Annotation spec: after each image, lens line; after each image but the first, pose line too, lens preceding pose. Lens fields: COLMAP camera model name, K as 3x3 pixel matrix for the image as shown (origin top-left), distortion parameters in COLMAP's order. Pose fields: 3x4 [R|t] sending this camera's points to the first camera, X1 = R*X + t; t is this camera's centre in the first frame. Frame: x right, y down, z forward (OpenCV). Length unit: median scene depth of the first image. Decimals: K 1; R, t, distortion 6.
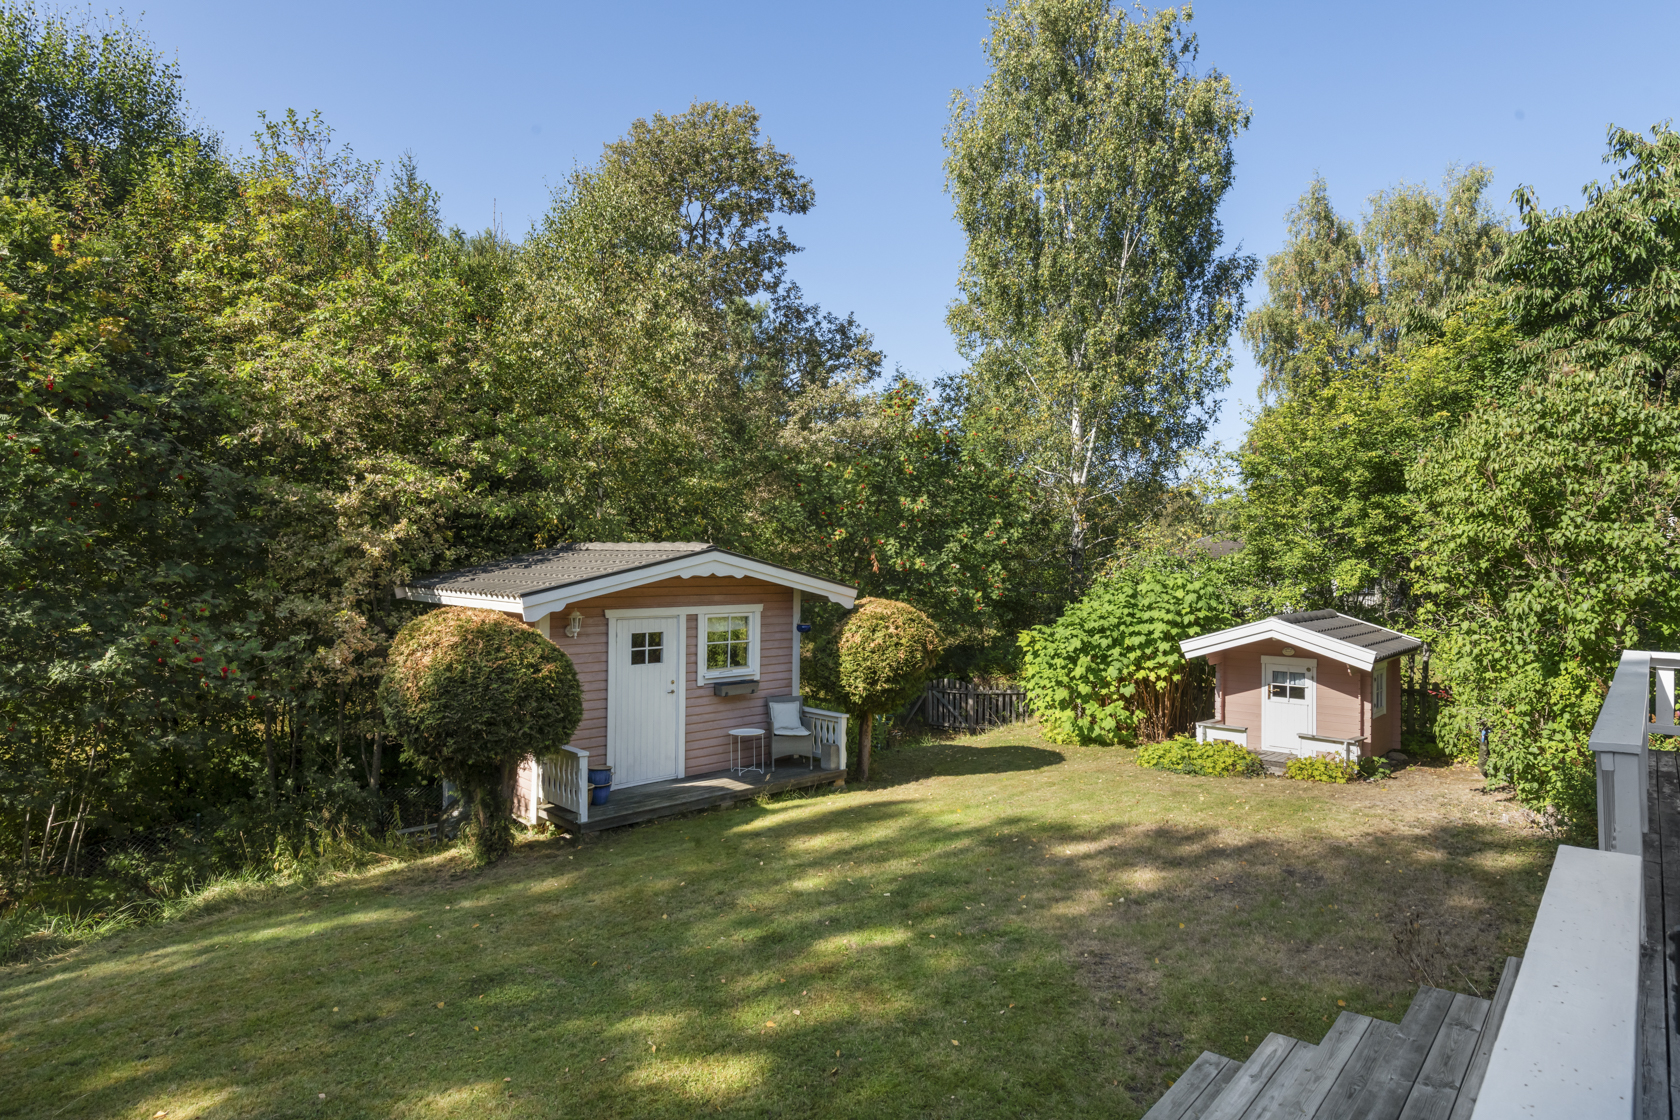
lens RADIAL K [[969.5, 0, 840.0], [0, 969.5, 560.0], [0, 0, 1]] dist [0.005998, 0.000454]
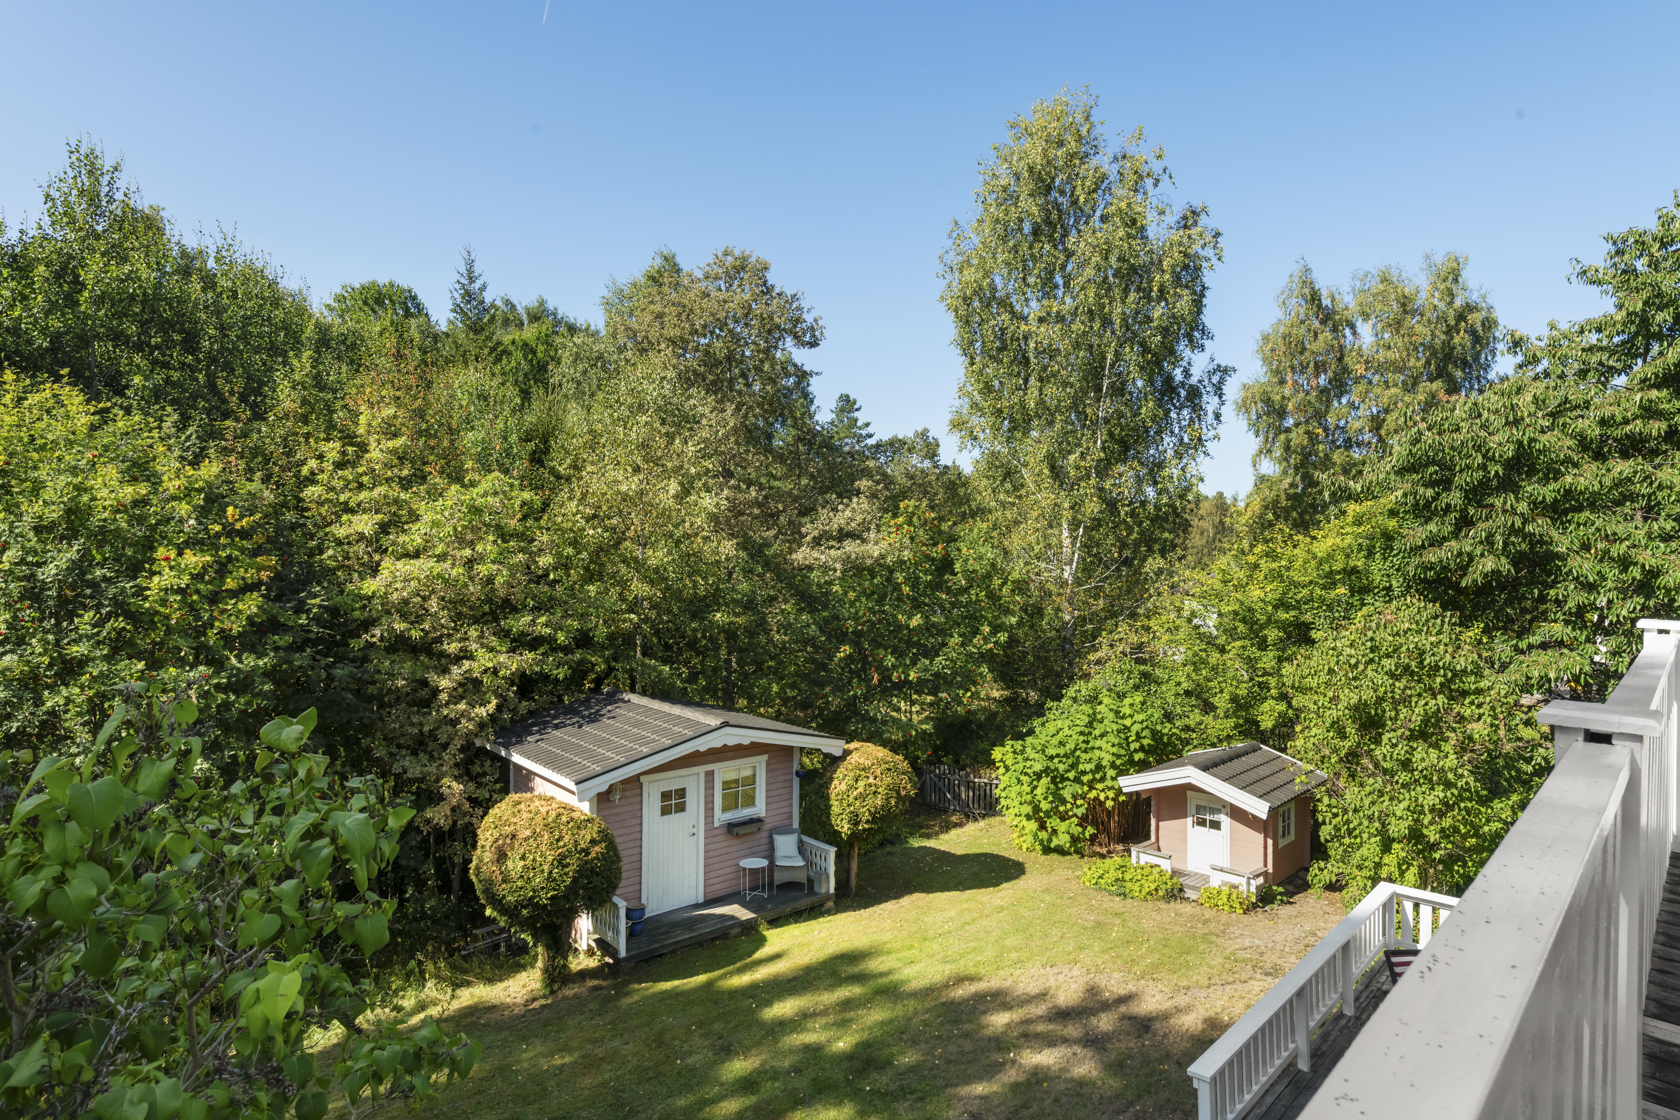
lens RADIAL K [[922.0, 0, 827.2], [0, 922.0, 589.2], [0, 0, 1]] dist [0.004097, 0.000817]
pose [[0.998901, -0.002259, -0.046807, 0.050364], [0.002313, 0.999997, 0.001094, -0.163634], [0.046804, -0.001201, 0.998903, -0.163959]]
